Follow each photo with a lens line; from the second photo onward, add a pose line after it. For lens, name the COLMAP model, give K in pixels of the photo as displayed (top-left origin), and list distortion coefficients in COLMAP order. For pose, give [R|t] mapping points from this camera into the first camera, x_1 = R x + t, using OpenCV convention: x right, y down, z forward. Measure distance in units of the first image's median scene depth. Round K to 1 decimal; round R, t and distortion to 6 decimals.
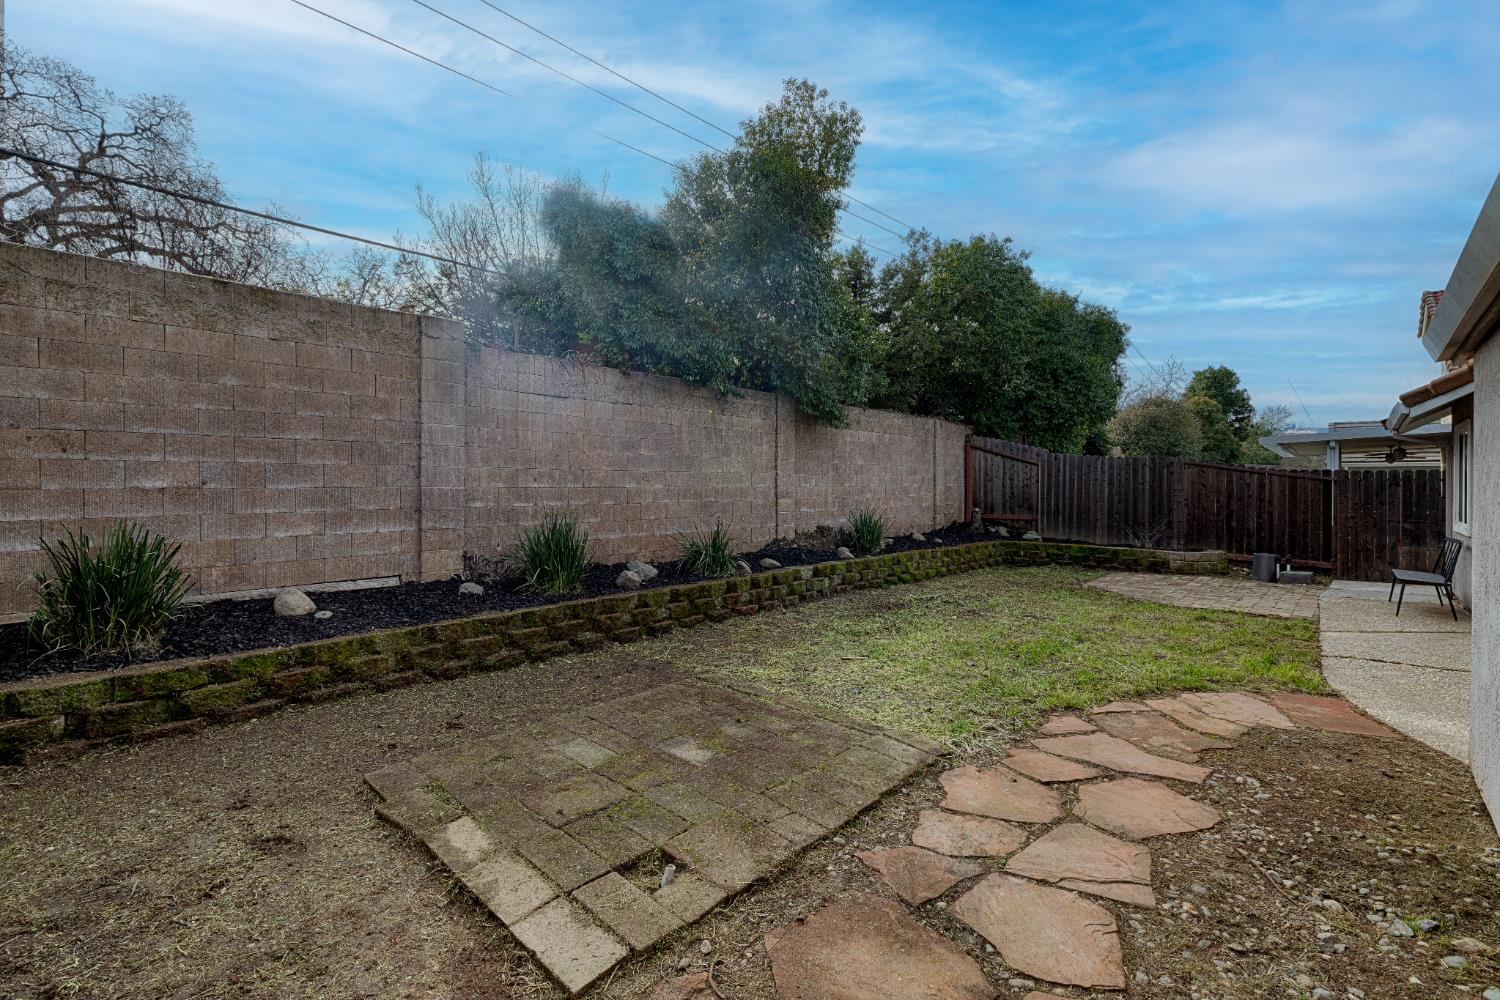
lens RADIAL K [[642.7, 0, 755.4], [0, 642.7, 493.1], [0, 0, 1]] dist [-0.001480, 0.000964]
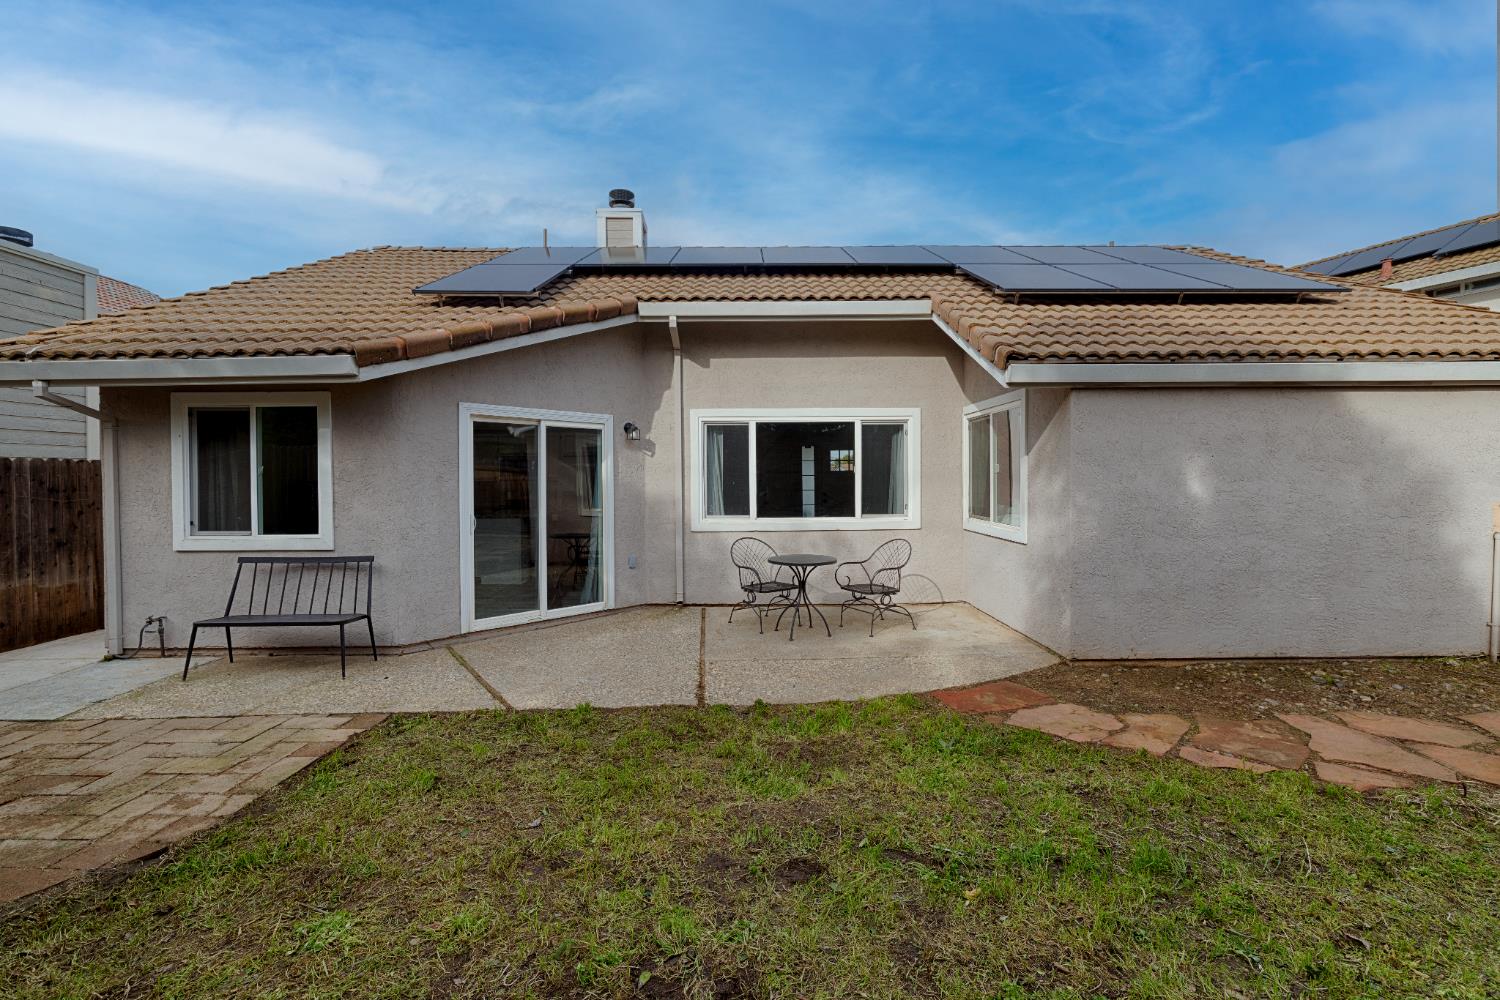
lens RADIAL K [[642.7, 0, 761.1], [0, 642.7, 493.1], [0, 0, 1]] dist [-0.001480, 0.000964]
pose [[-0.678832, -0.010494, 0.734219, 0.189785], [0.017588, 0.999379, 0.030546, -0.011947], [-0.734083, 0.033649, -0.678225, 0.971658]]
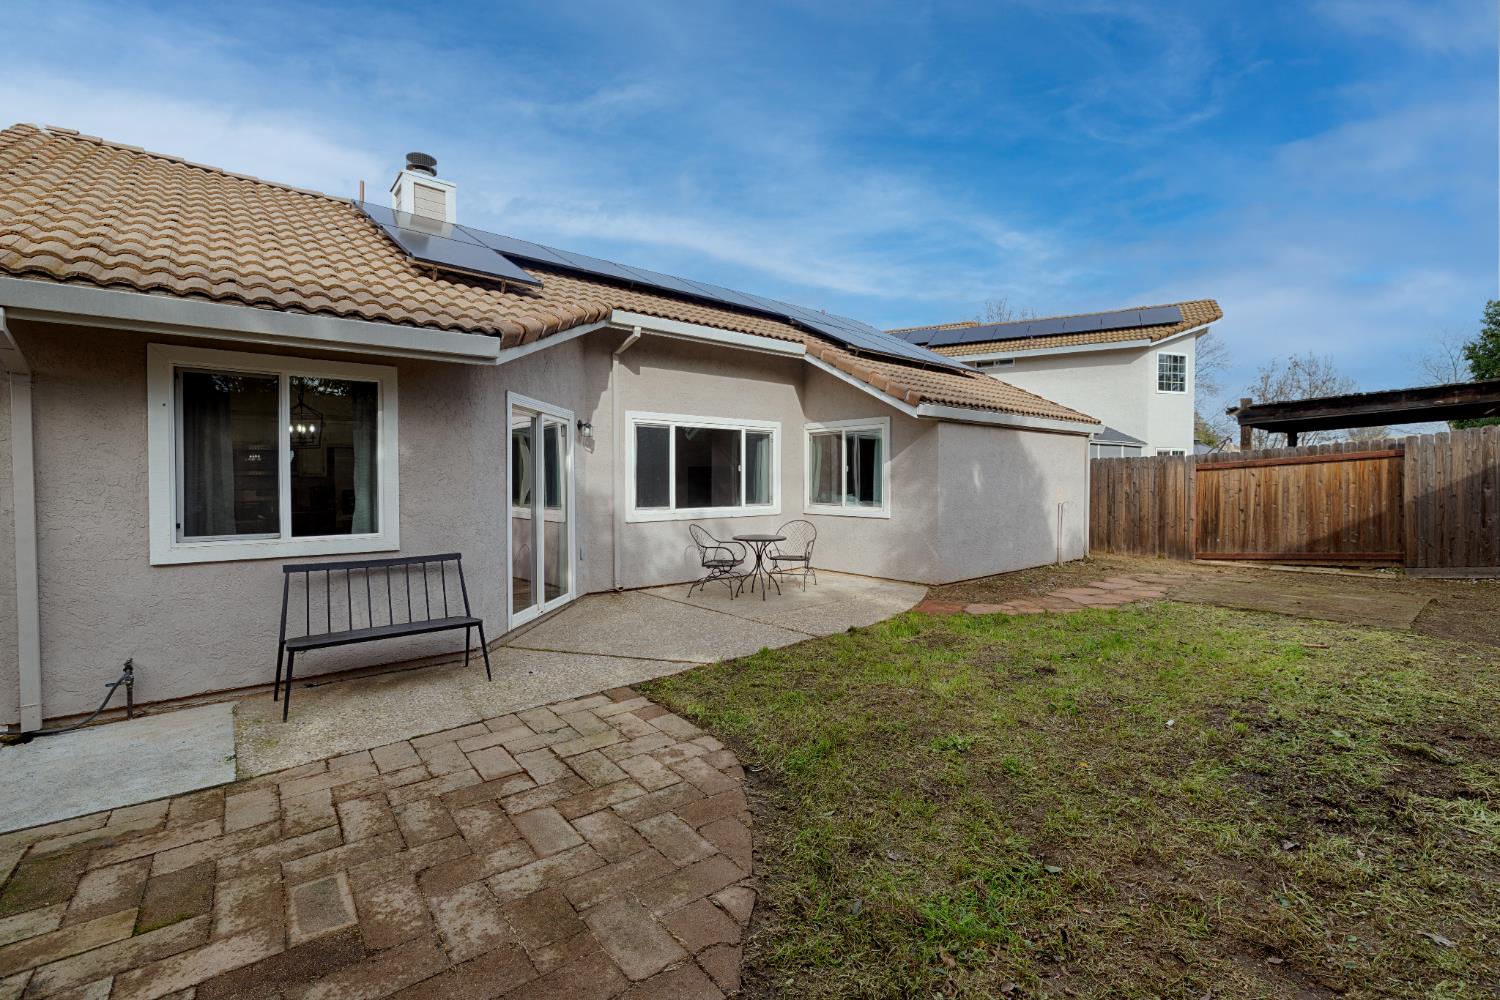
lens RADIAL K [[642.7, 0, 759.1], [0, 642.7, 489.5], [0, 0, 1]] dist [-0.001480, 0.000964]
pose [[-0.991130, 0.002223, 0.132875, 0.562608], [0.005898, 0.999611, 0.027268, -0.008742], [-0.132763, 0.027810, -0.990758, 1.355945]]
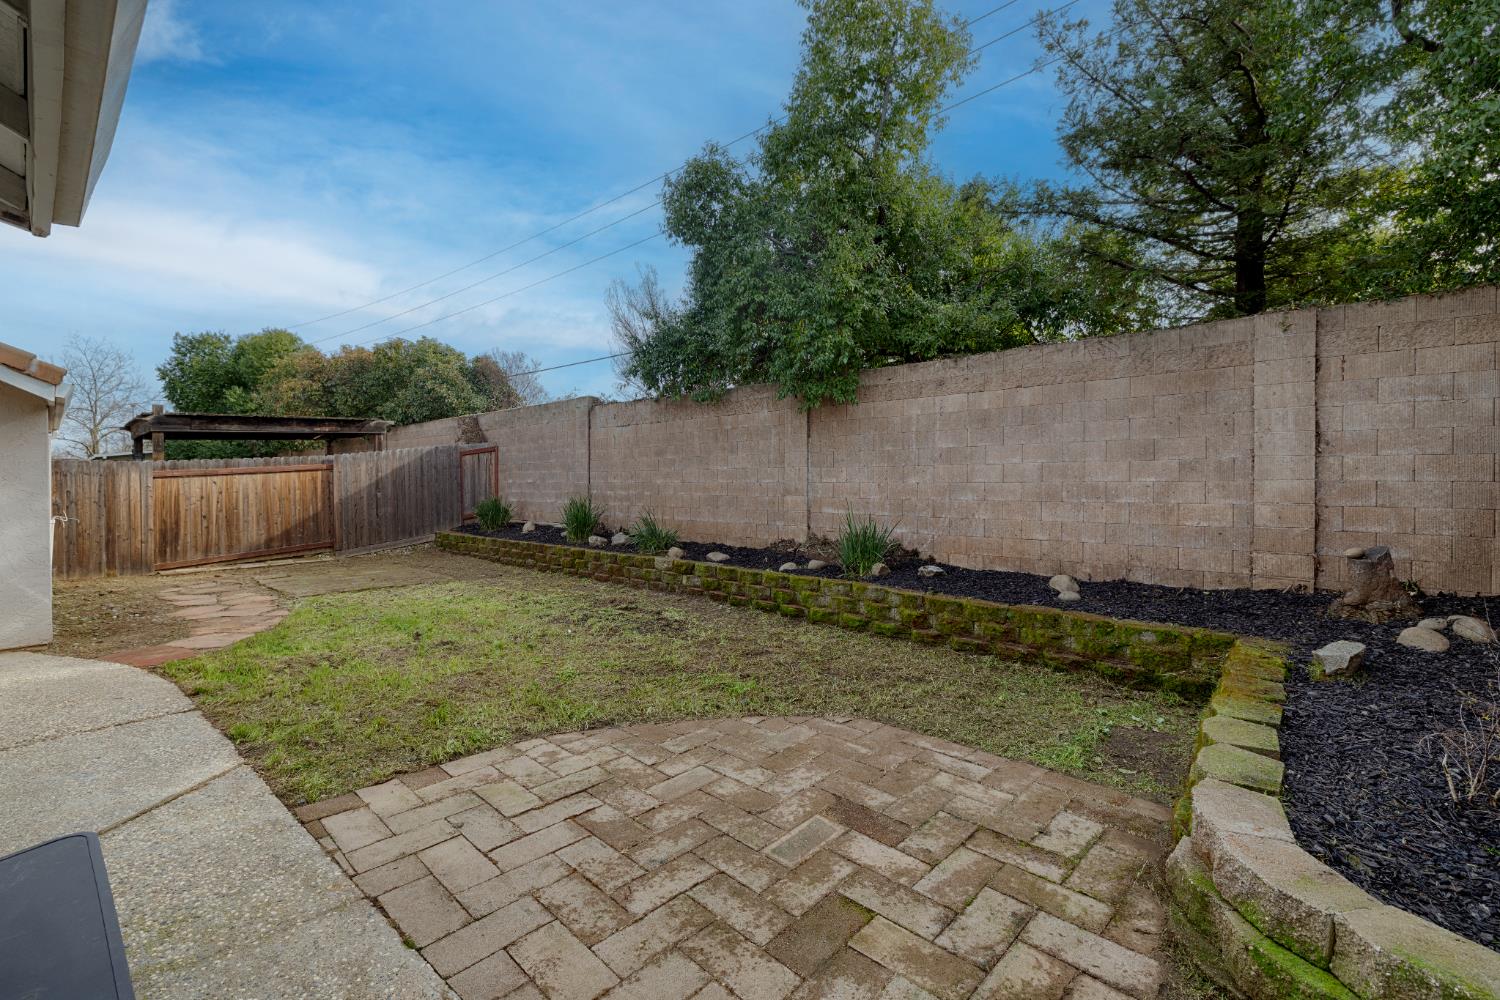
lens RADIAL K [[642.7, 0, 751.6], [0, 642.7, 491.3], [0, 0, 1]] dist [-0.001480, 0.000964]
pose [[0.001801, 0.018011, -0.999836, 1.089103], [-0.011097, 0.999777, 0.017990, -0.015639], [0.999937, 0.011062, 0.002001, 1.099391]]
